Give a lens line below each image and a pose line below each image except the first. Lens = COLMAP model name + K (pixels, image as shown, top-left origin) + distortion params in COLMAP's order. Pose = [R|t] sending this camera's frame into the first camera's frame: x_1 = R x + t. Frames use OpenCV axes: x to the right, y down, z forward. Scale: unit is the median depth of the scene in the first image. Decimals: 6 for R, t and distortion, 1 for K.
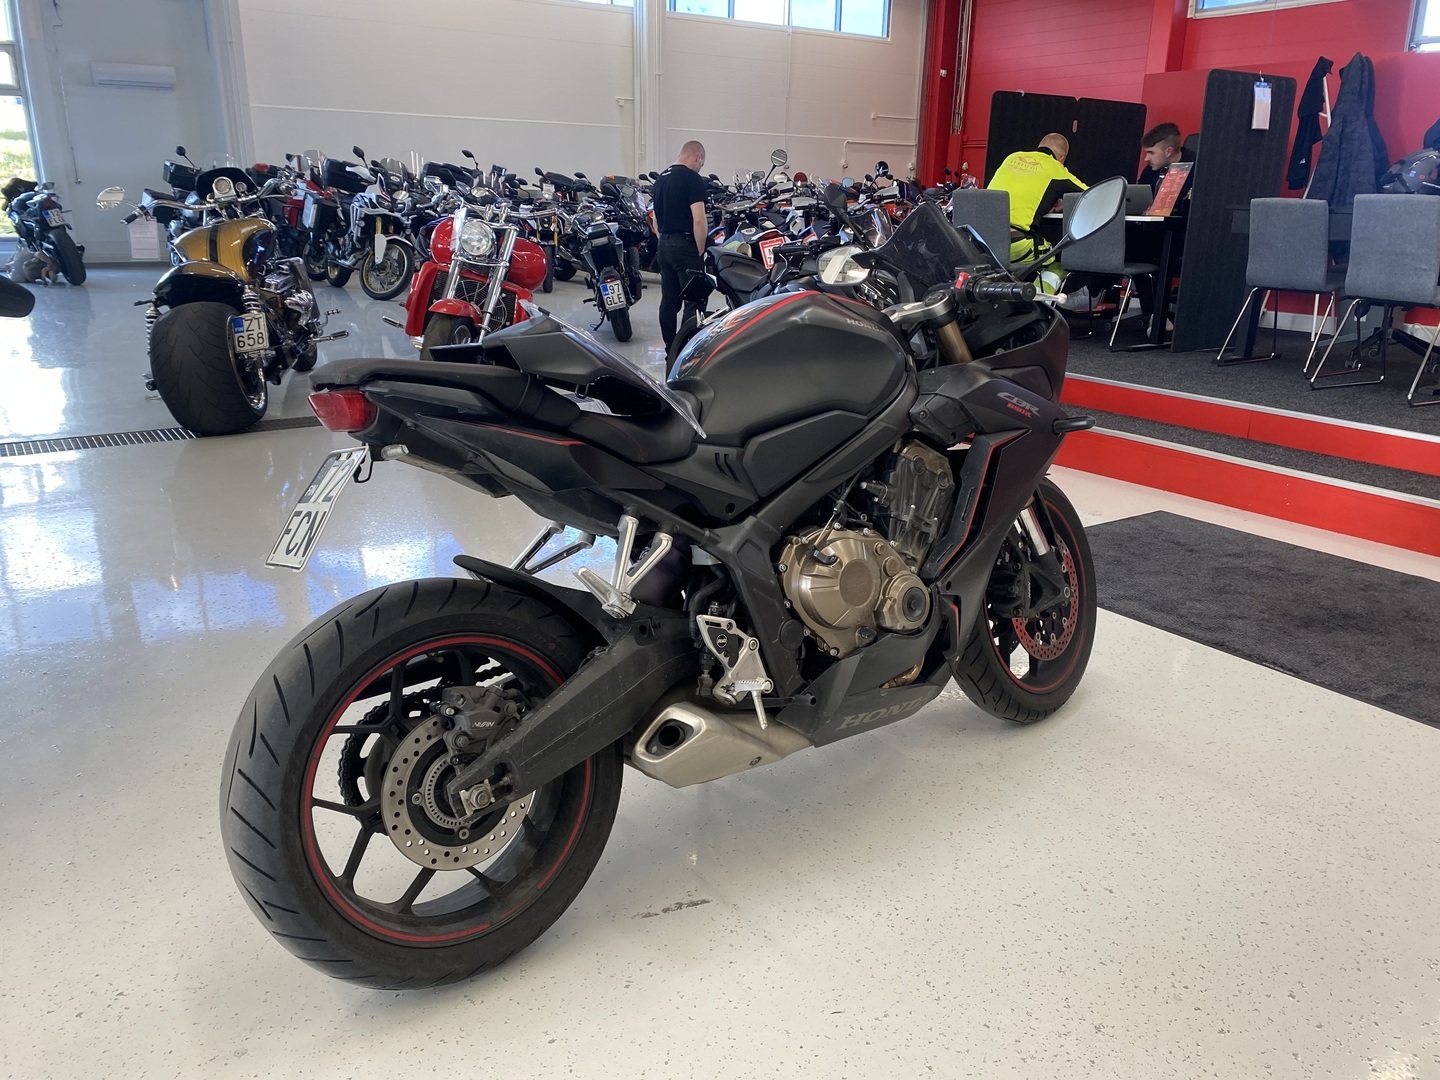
lens RADIAL K [[1093.3, 0, 723.6], [0, 1093.3, 538.6], [0, 0, 1]] dist [-0.001407, -0.005113]
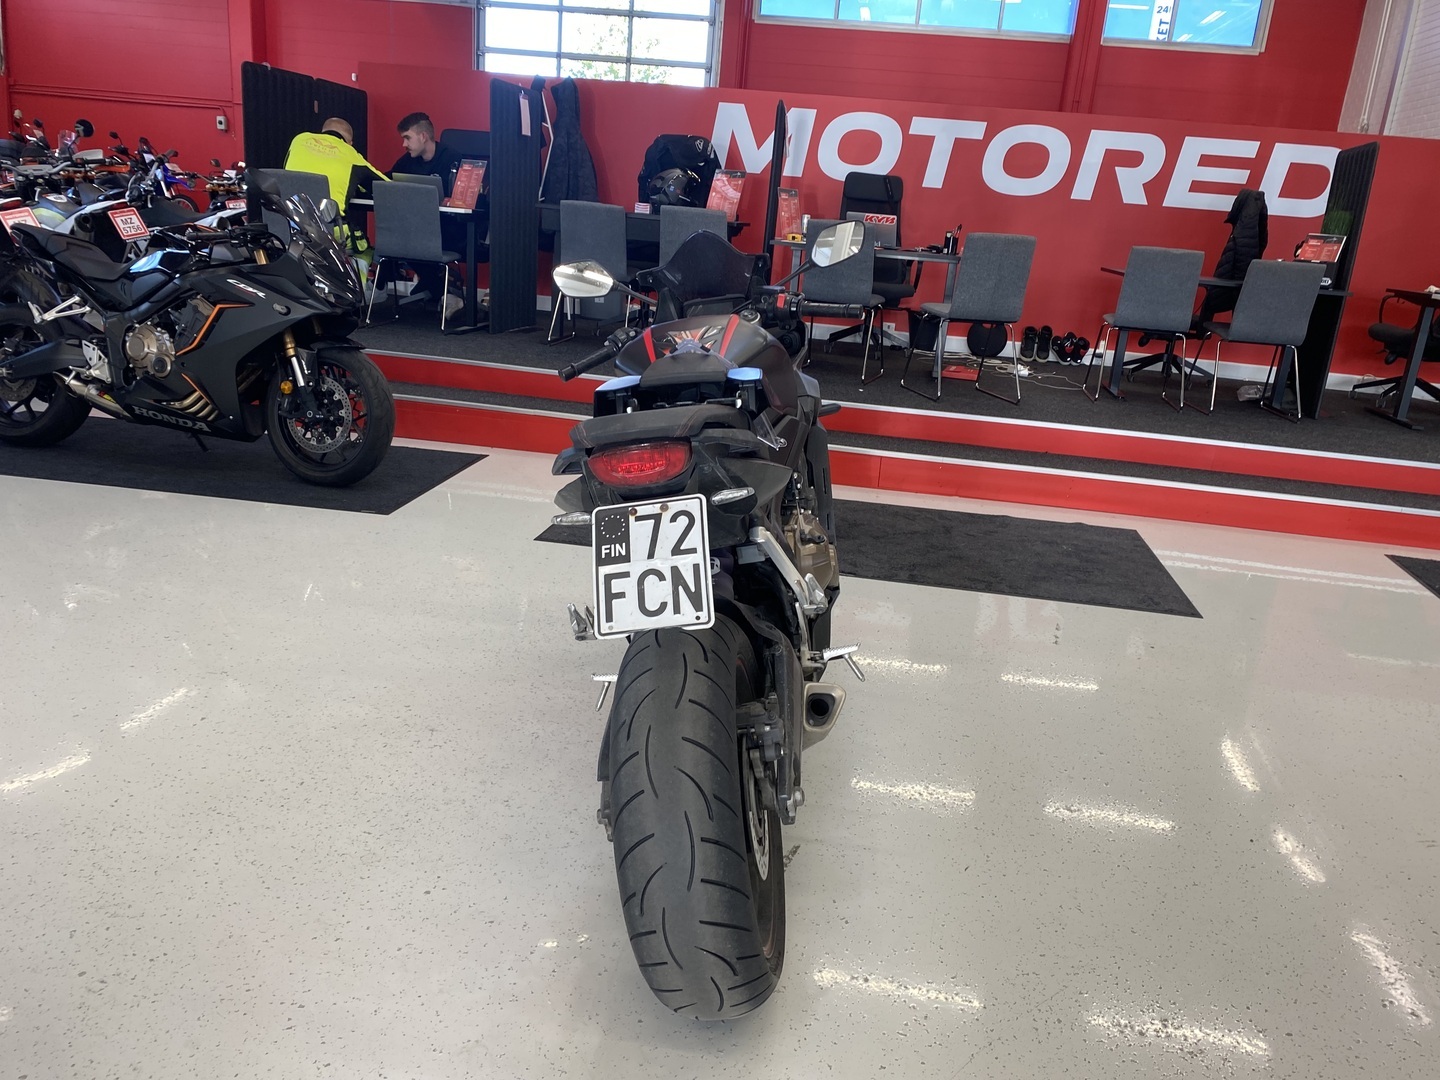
lens RADIAL K [[1093.3, 0, 723.6], [0, 1093.3, 538.6], [0, 0, 1]] dist [-0.001407, -0.005113]
pose [[0.678802, -0.168695, 0.714681, -0.259224], [0.147395, 0.984748, 0.092447, -0.033291], [-0.719376, 0.042587, 0.693314, 0.072047]]
